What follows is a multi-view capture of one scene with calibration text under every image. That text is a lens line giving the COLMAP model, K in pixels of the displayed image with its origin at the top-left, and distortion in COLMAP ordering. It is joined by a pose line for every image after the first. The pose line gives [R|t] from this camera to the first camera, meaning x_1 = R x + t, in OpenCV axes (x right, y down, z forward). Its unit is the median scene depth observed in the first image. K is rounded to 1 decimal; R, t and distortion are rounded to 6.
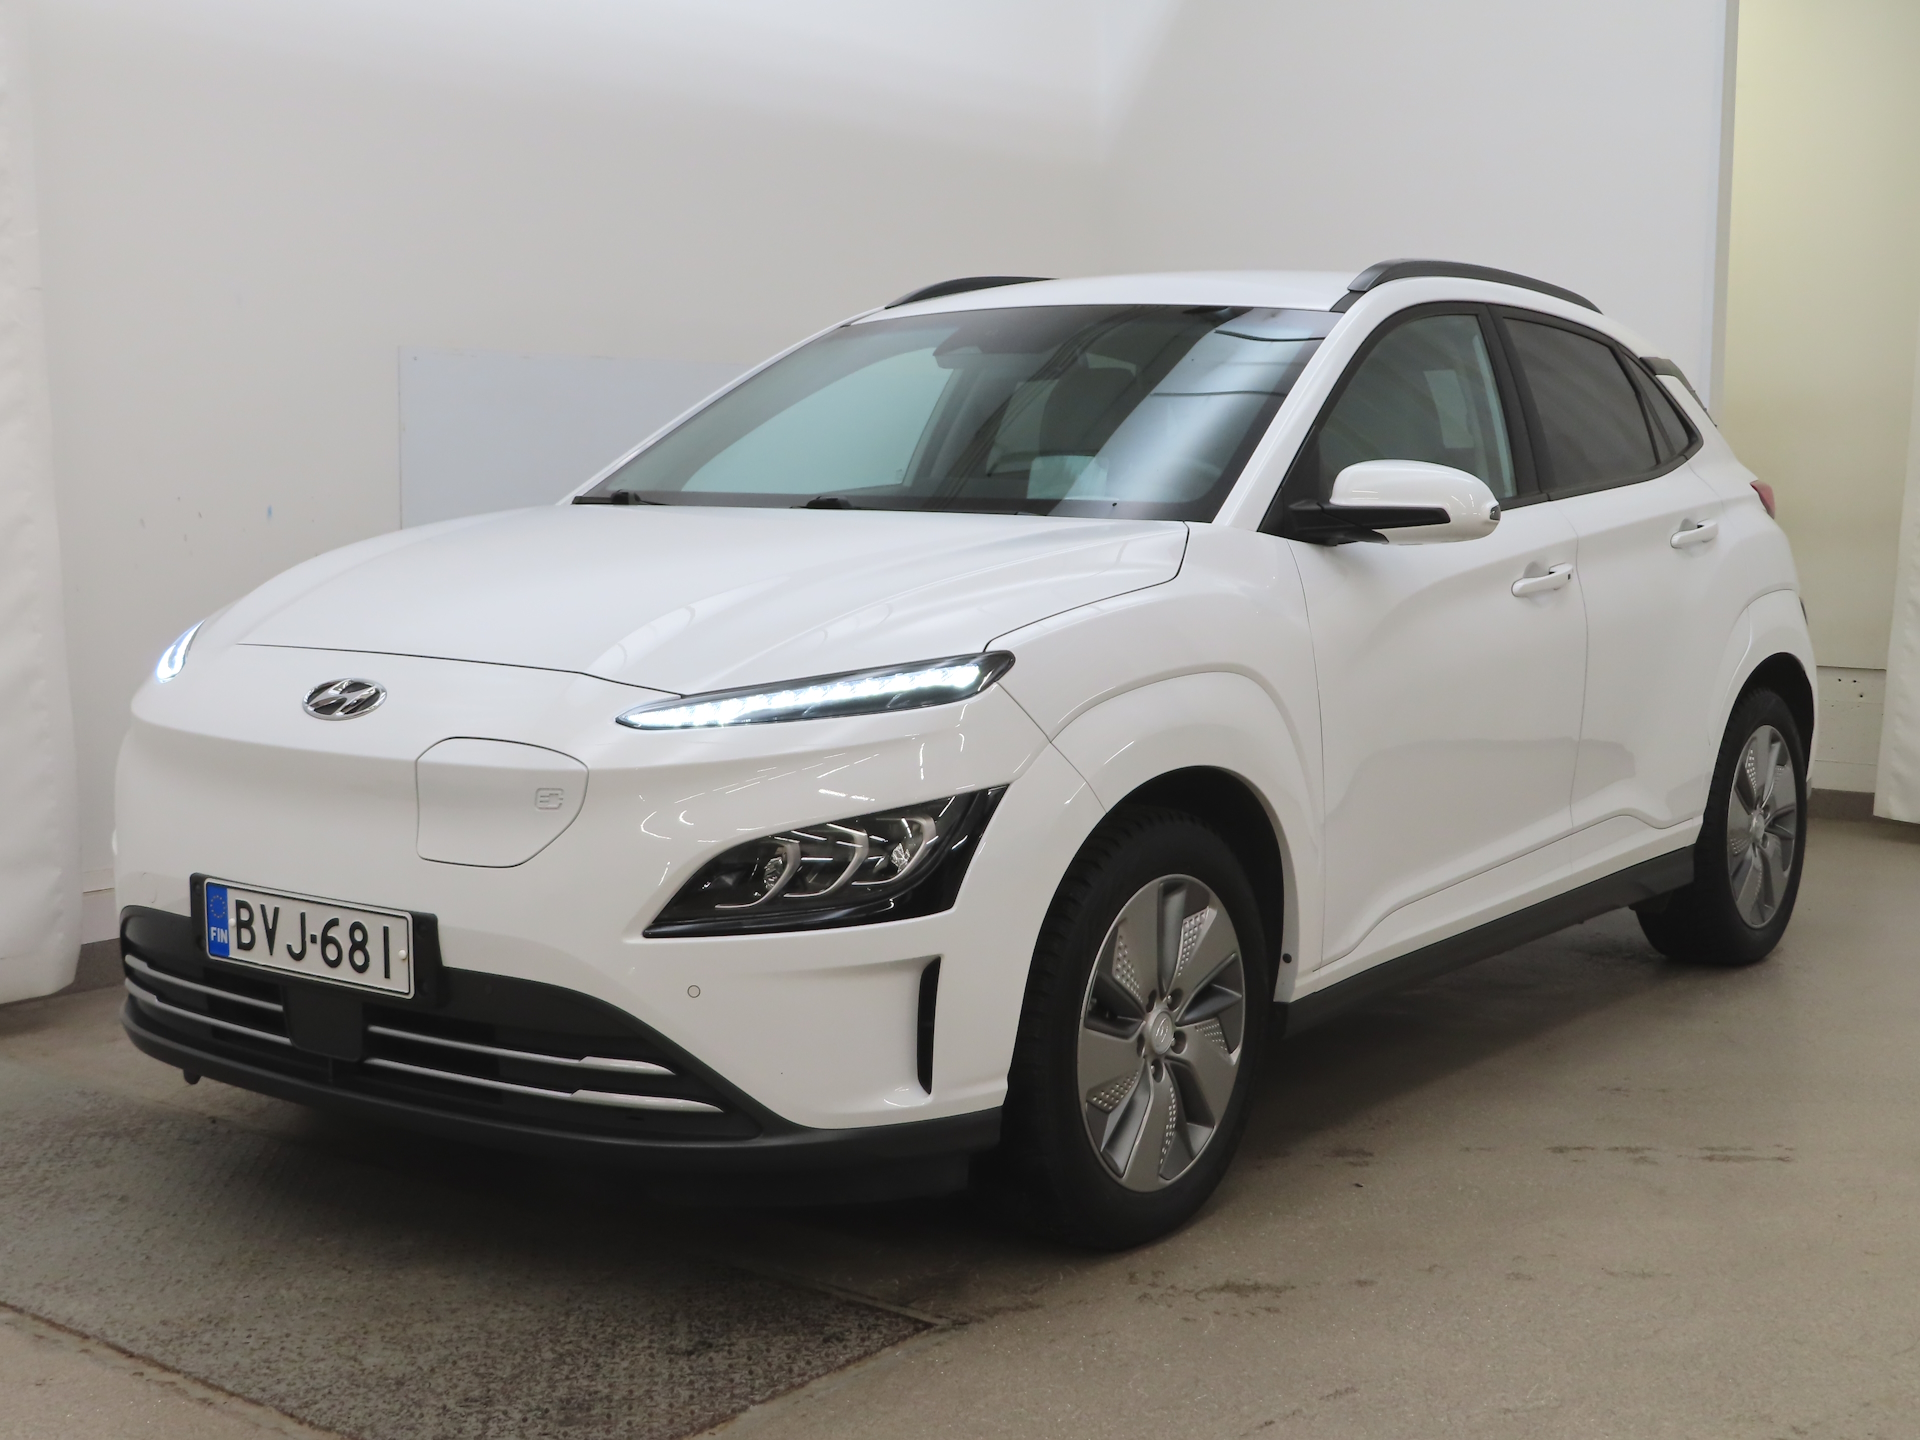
lens RADIAL K [[701.7, 0, 959.9], [0, 701.7, 730.8], [0, 0, 1]] dist [-0.000179, -0.000091]
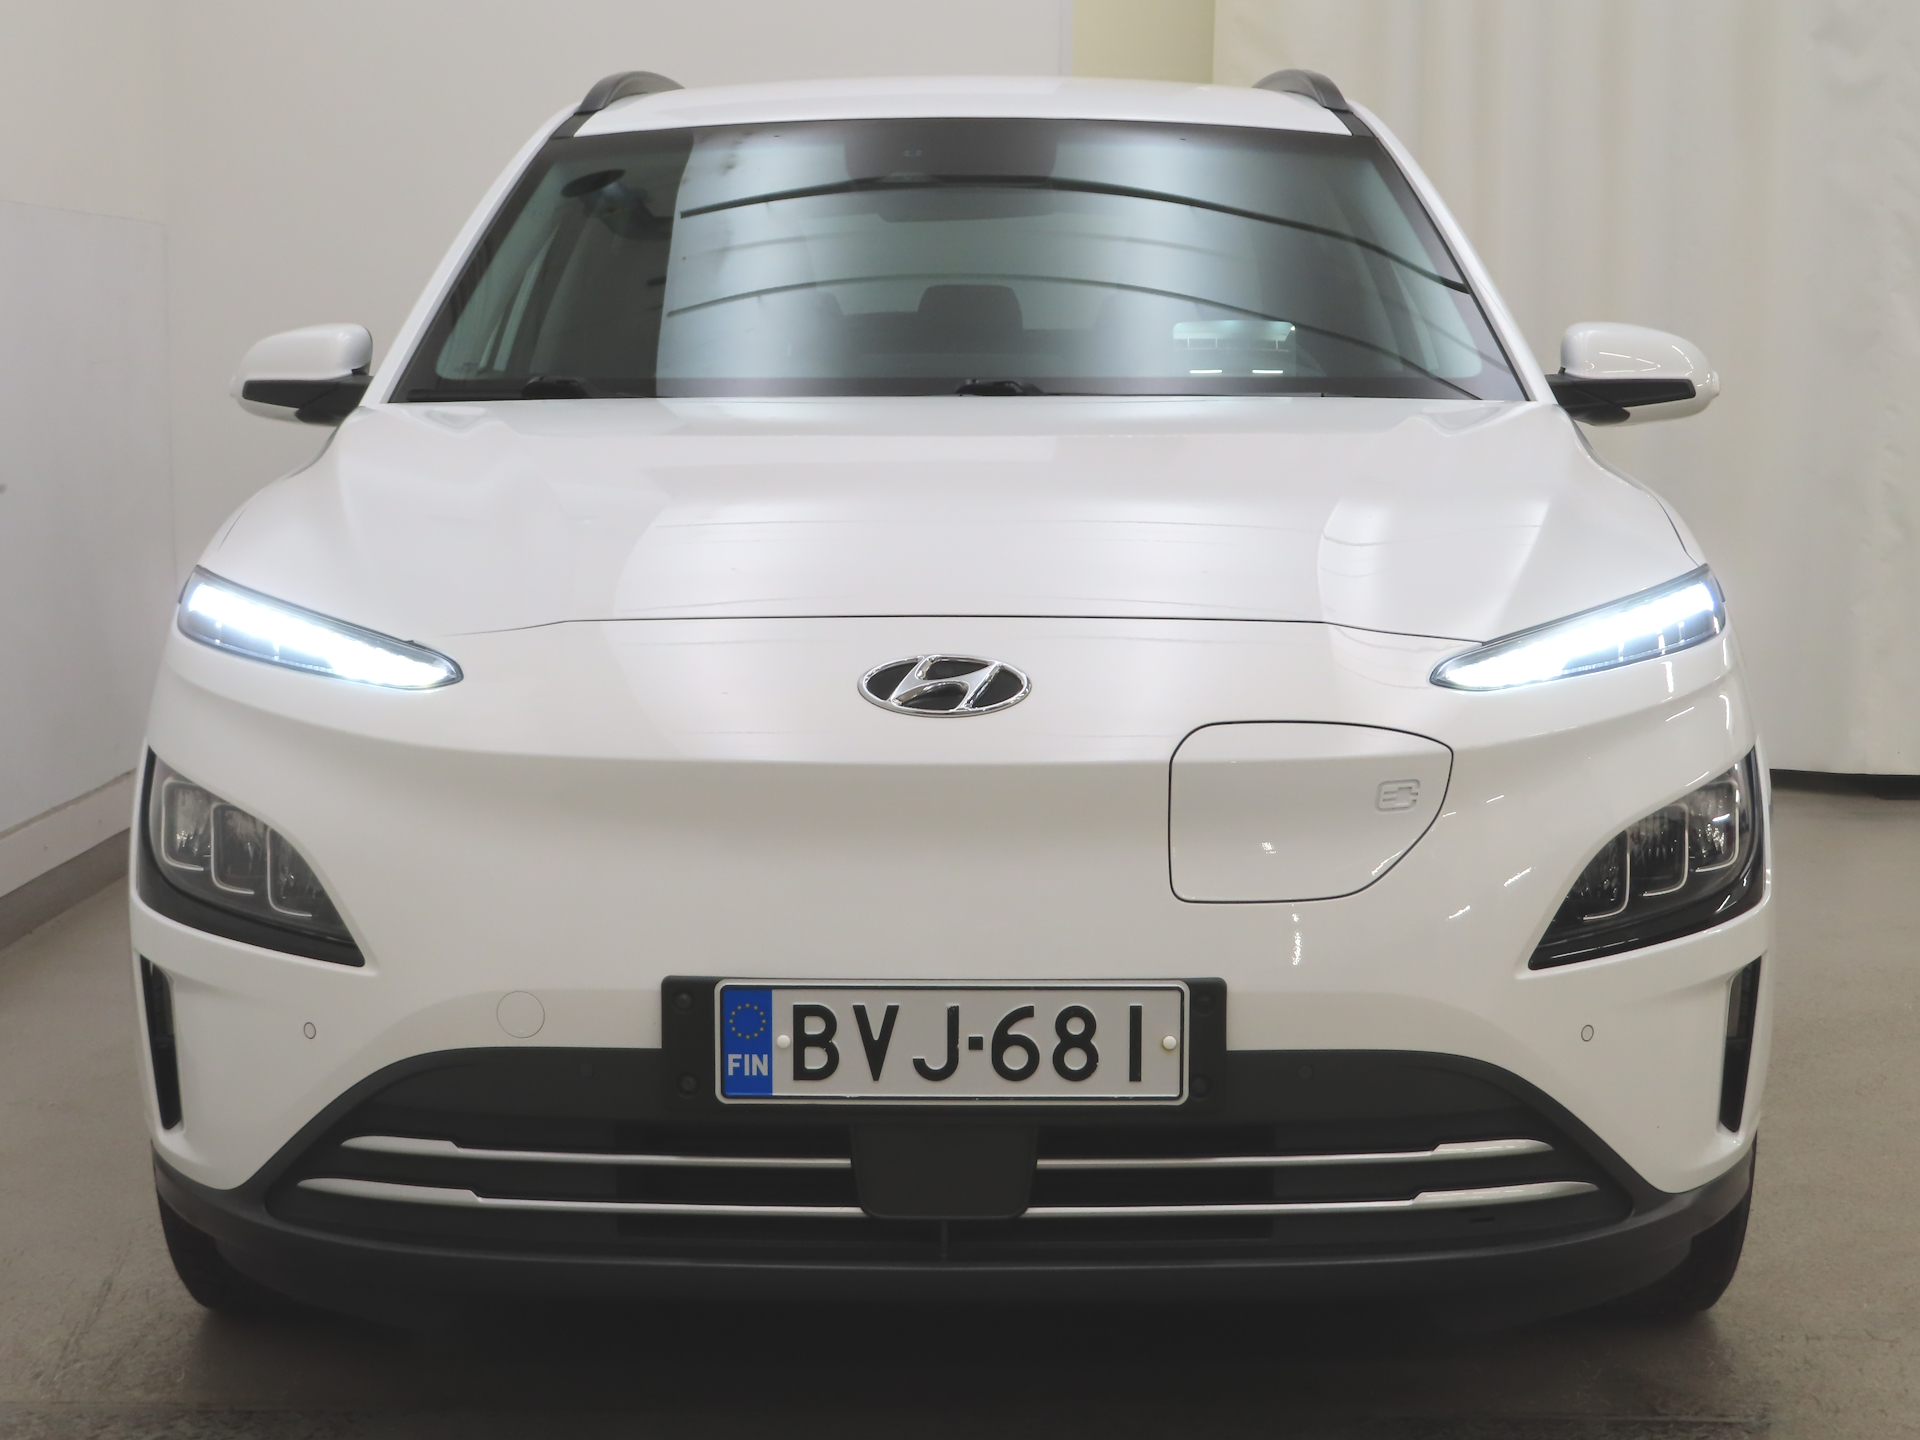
lens RADIAL K [[1018.2, 0, 955.8], [0, 1018.2, 714.9], [0, 0, 1]] dist [-0.014794, -0.002464]
pose [[0.982331, -0.076726, 0.170703, -1.094479], [0.076645, 0.997033, 0.007077, -0.025130], [-0.170740, 0.006132, 0.985297, 0.044881]]
